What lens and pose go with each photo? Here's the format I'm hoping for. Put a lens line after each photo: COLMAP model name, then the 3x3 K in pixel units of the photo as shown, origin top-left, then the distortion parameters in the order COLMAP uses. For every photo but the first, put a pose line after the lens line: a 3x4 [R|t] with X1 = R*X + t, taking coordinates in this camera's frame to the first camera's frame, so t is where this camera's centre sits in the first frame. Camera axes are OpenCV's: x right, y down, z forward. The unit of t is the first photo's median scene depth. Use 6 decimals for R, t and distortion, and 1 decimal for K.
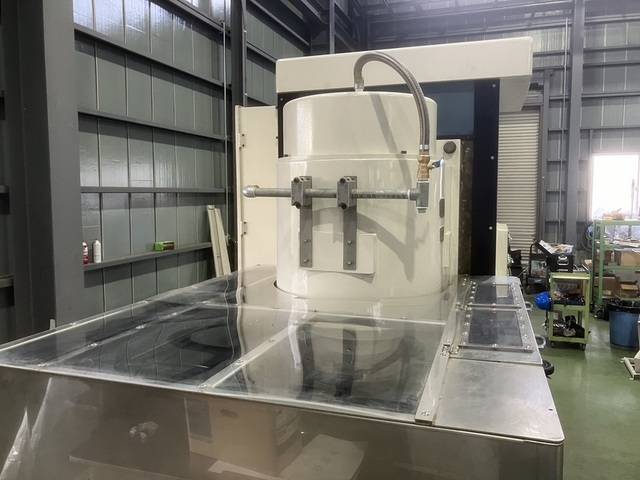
lens RADIAL K [[520.1, 0, 320.0], [0, 520.1, 240.0], [0, 0, 1]] dist [0.012456, -0.005928]
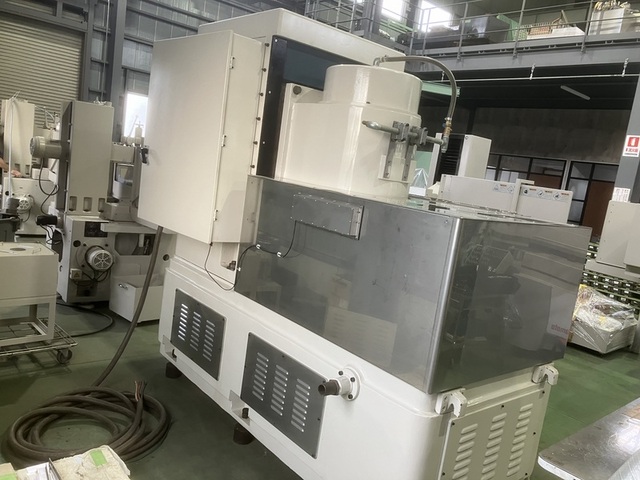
lens RADIAL K [[528.9, 0, 316.7], [0, 528.9, 240.7], [0, 0, 1]] dist [0.008453, -0.003284]
pose [[0.529309, -0.043047, 0.847337, -1.046826], [-0.068620, 0.993268, 0.093326, 0.073176], [-0.845650, -0.107543, 0.522792, 0.201542]]
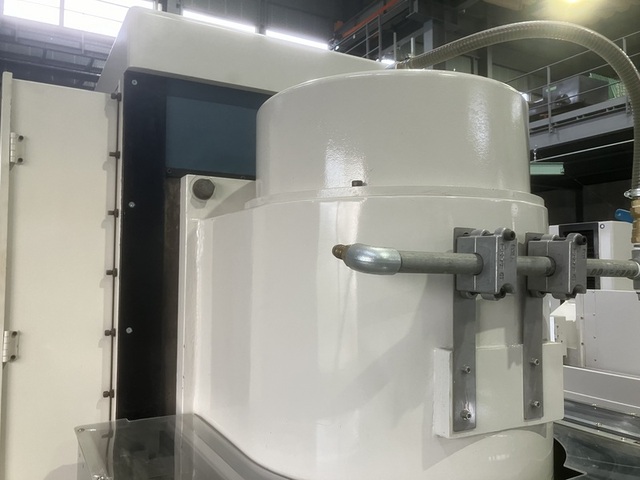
lens RADIAL K [[528.9, 0, 316.7], [0, 528.9, 240.7], [0, 0, 1]] dist [0.008453, -0.003284]
pose [[0.678723, 0.044245, 0.733060, -0.305816], [0.063564, 0.990898, -0.118659, -0.042921], [-0.731638, 0.127133, 0.669734, 0.518272]]
